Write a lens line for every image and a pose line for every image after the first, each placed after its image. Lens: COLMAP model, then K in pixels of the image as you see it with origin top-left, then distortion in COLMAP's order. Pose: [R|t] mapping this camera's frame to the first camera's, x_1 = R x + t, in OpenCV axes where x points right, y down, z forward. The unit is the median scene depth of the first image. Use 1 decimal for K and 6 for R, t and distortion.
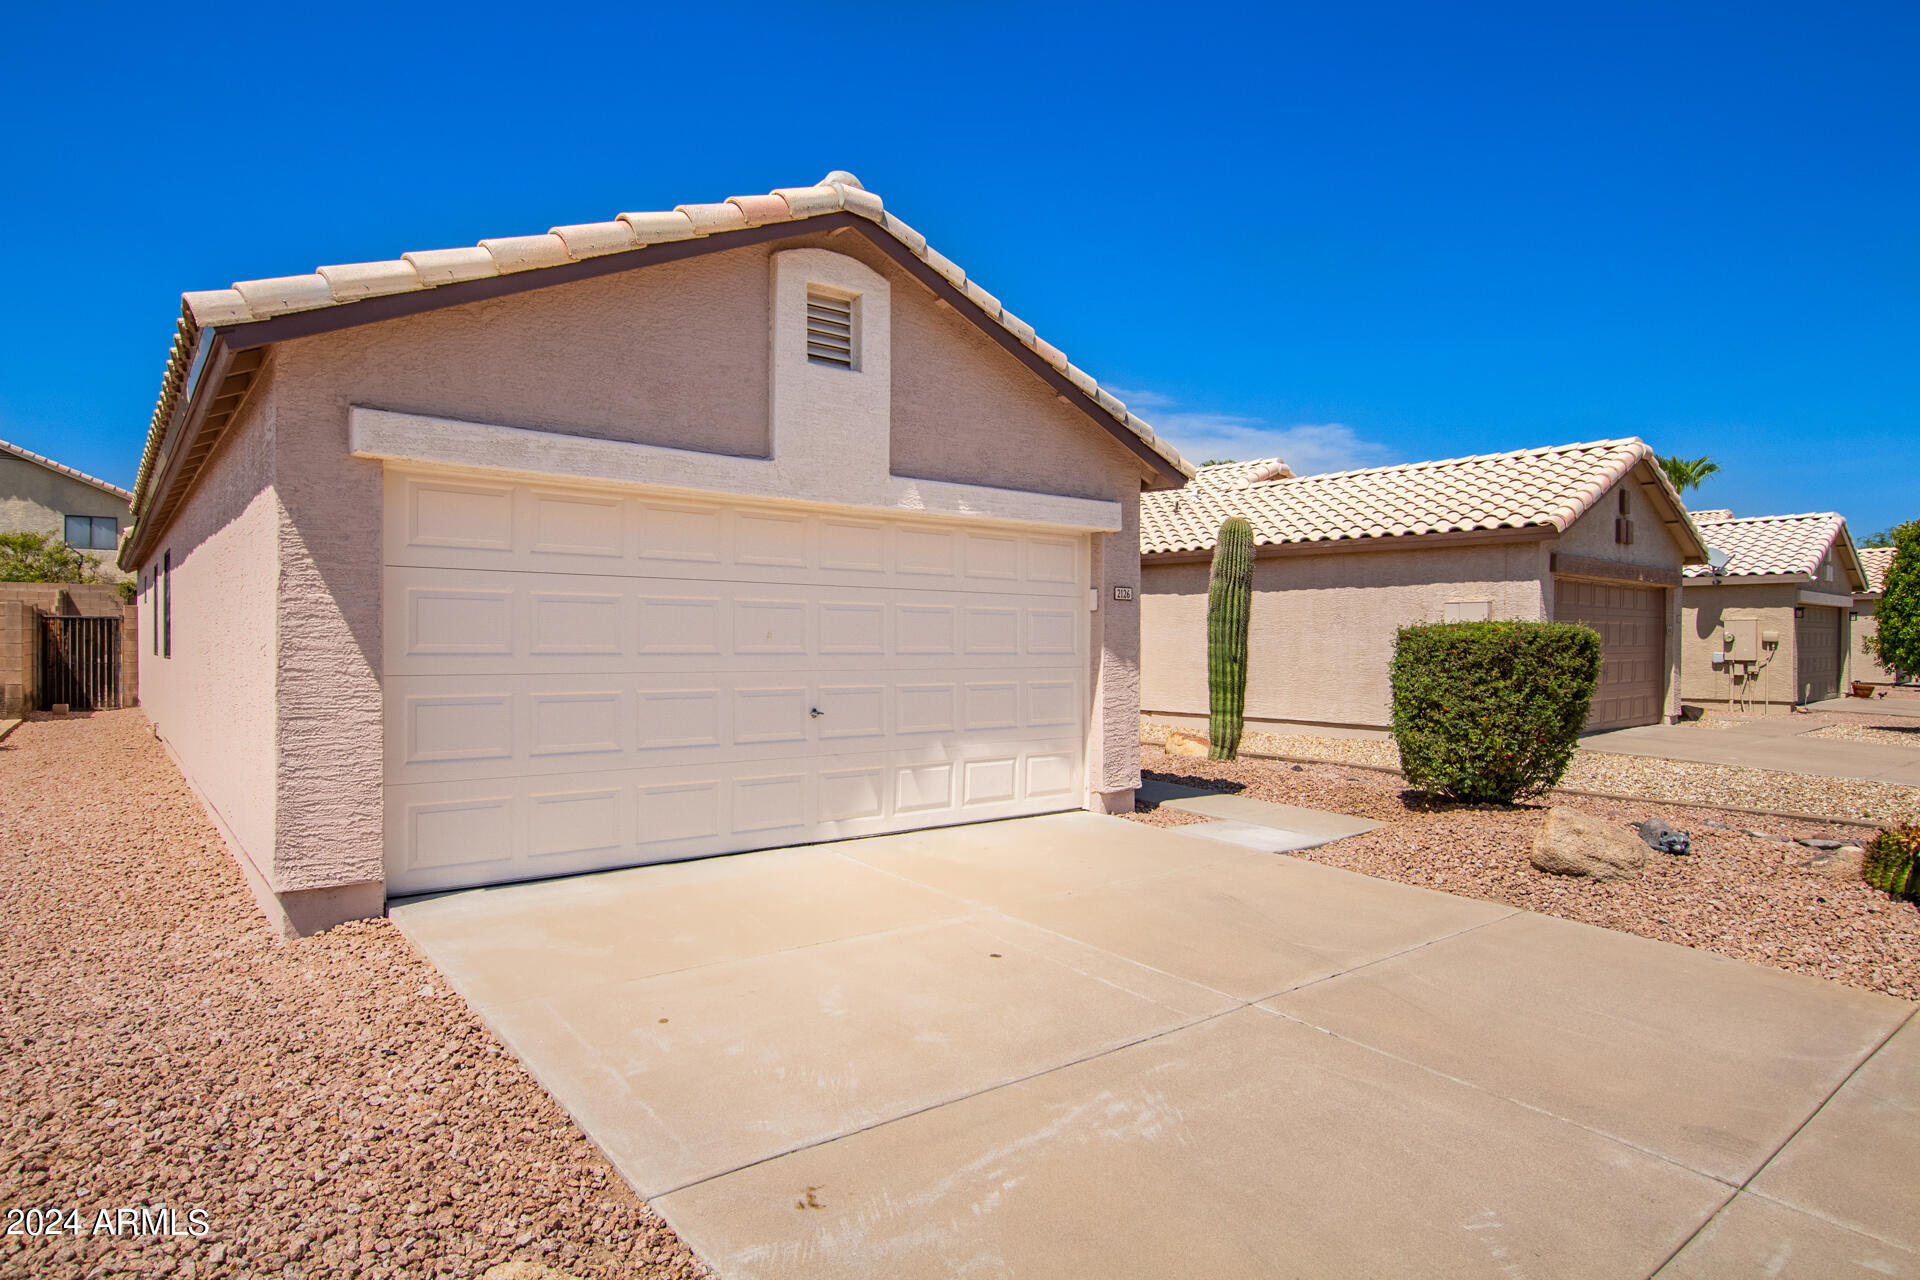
lens RADIAL K [[1044.1, 0, 927.9], [0, 1044.1, 644.3], [0, 0, 1]] dist [-0.020866, 0.000092]
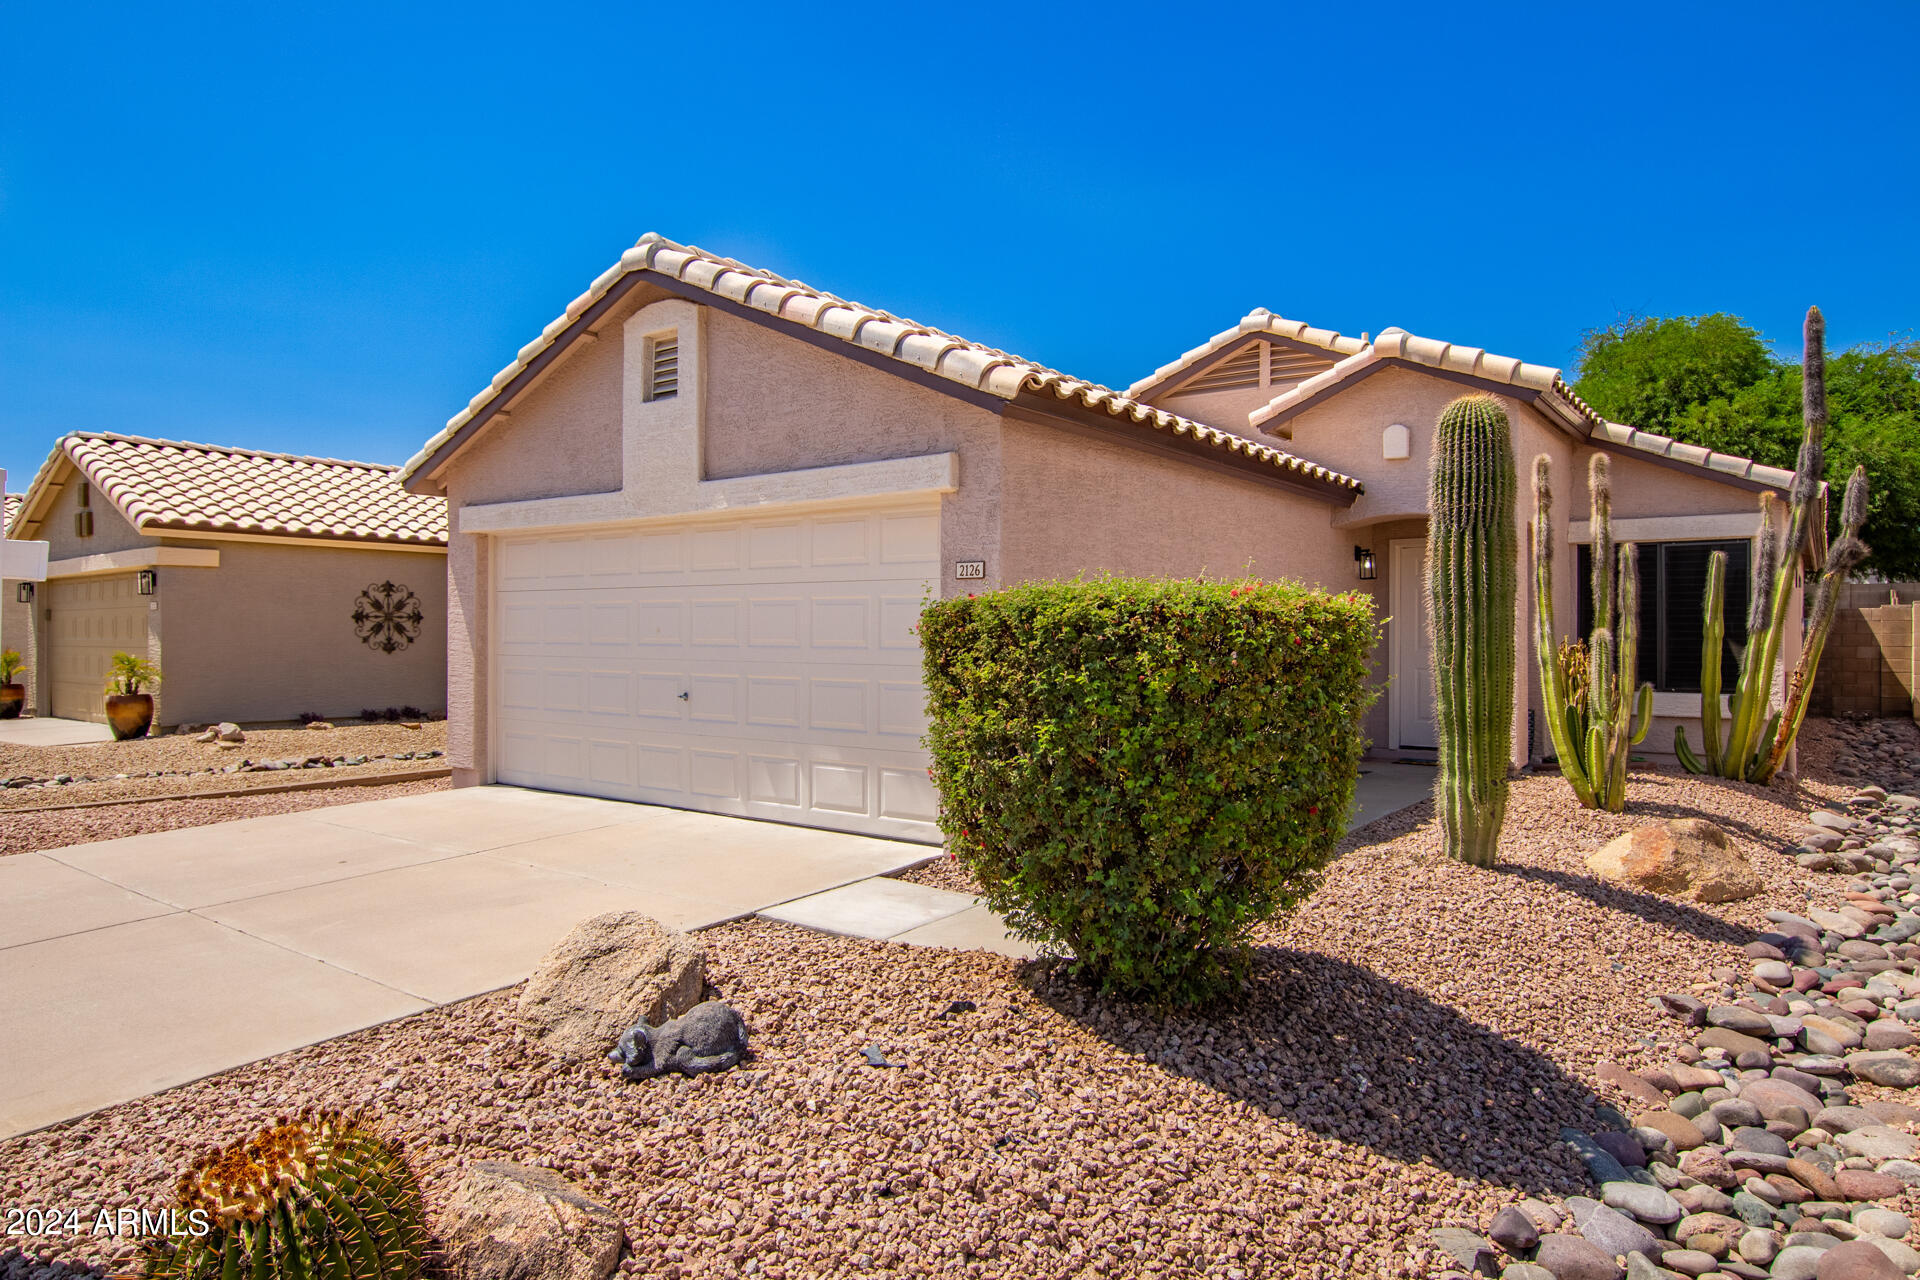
lens RADIAL K [[1143.8, 0, 970.9], [0, 1143.8, 637.6], [0, 0, 1]] dist [0.001890, 0.000701]
pose [[0.287218, -0.005319, -0.957850, 1.226767], [-0.008499, 0.999931, -0.008102, 0.008183], [0.957828, 0.010468, 0.287153, 0.959938]]
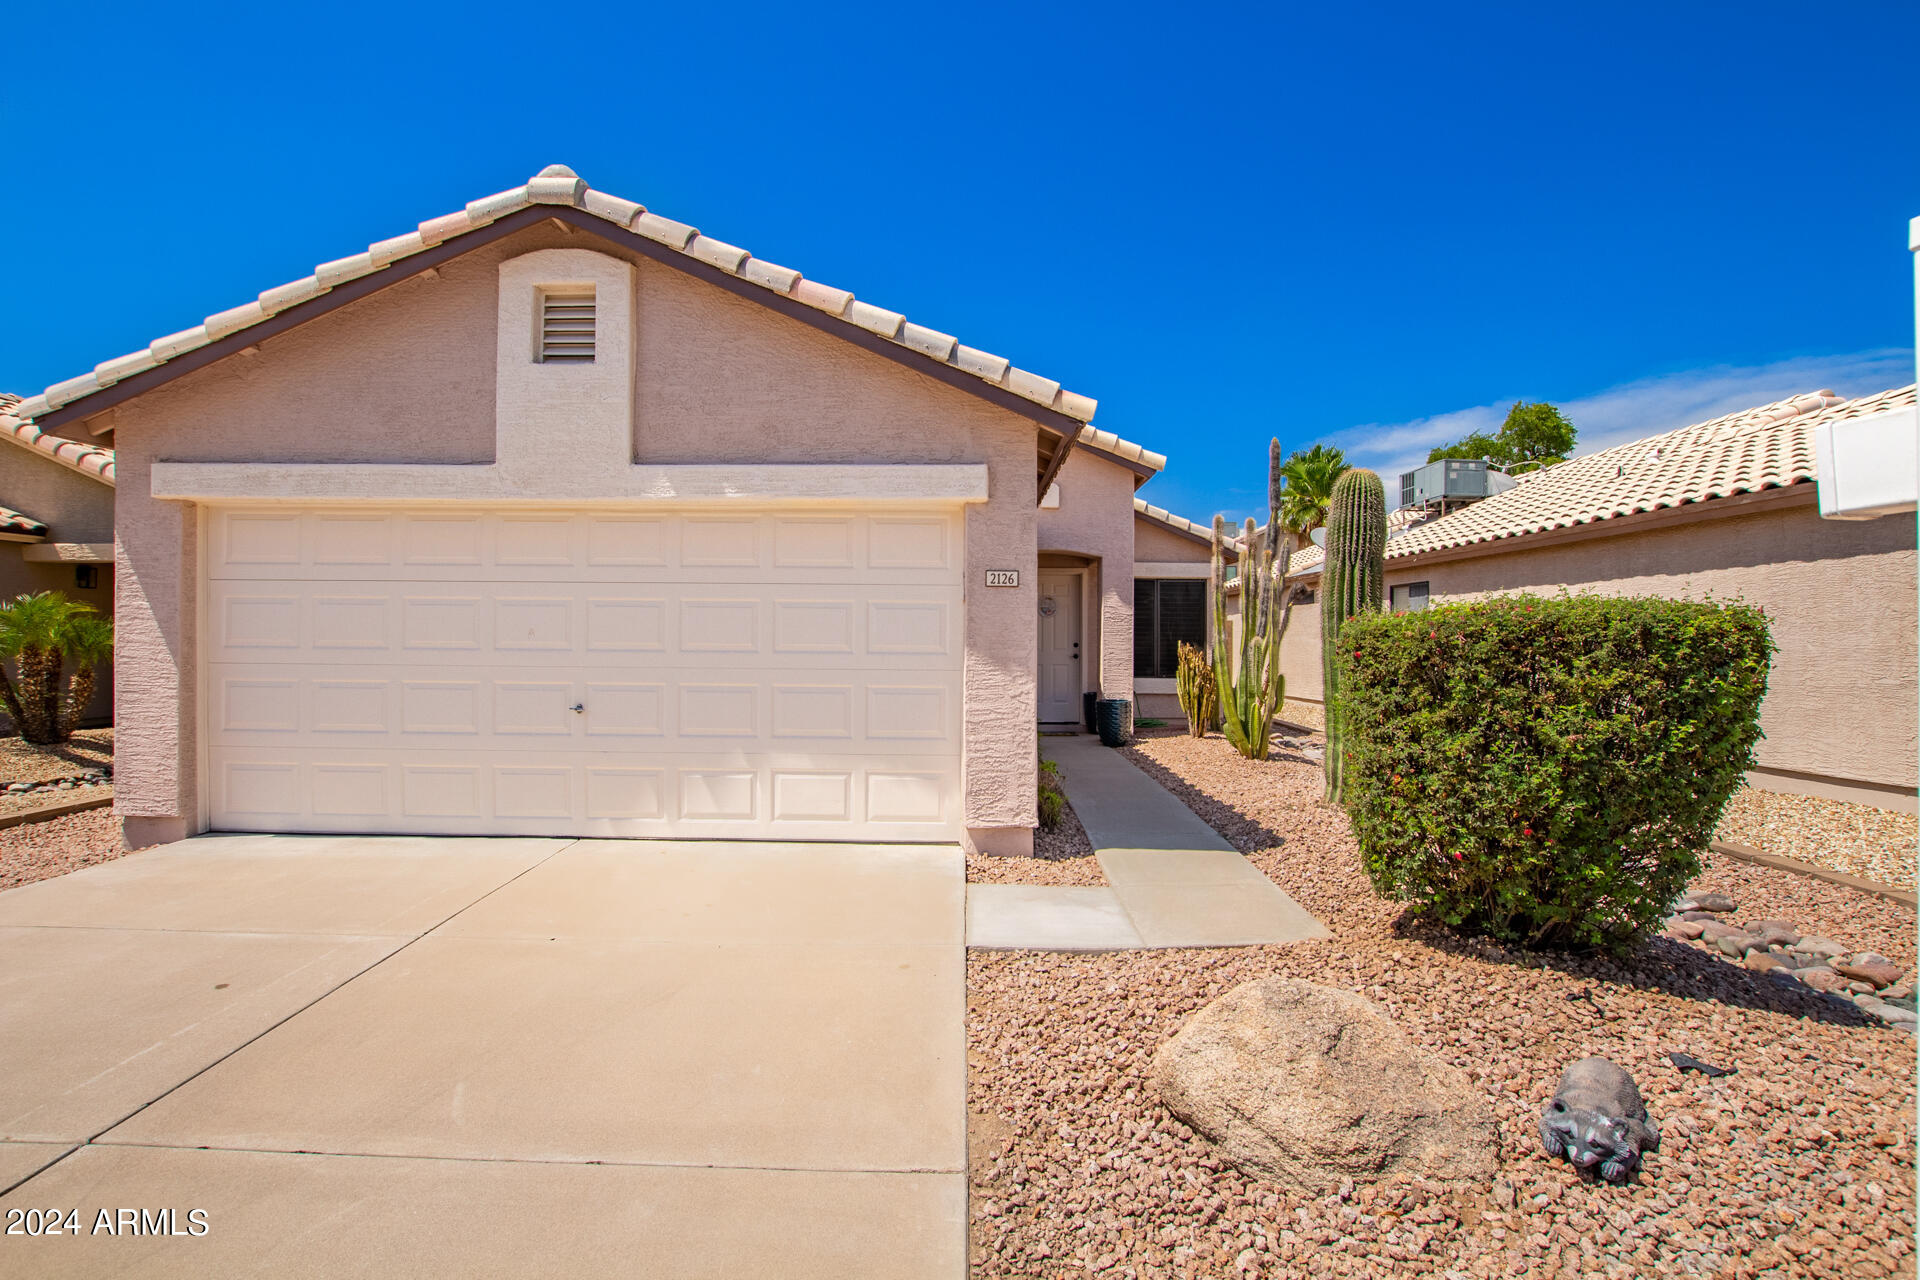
lens RADIAL K [[869.8, 0, 961.0], [0, 869.8, 645.0], [0, 0, 1]] dist [-0.024649, -0.000278]
pose [[0.789699, 0.000926, -0.613494, 0.712984], [-0.005116, 0.999974, -0.005076, 0.006564], [0.613473, 0.007147, 0.789683, 0.577844]]
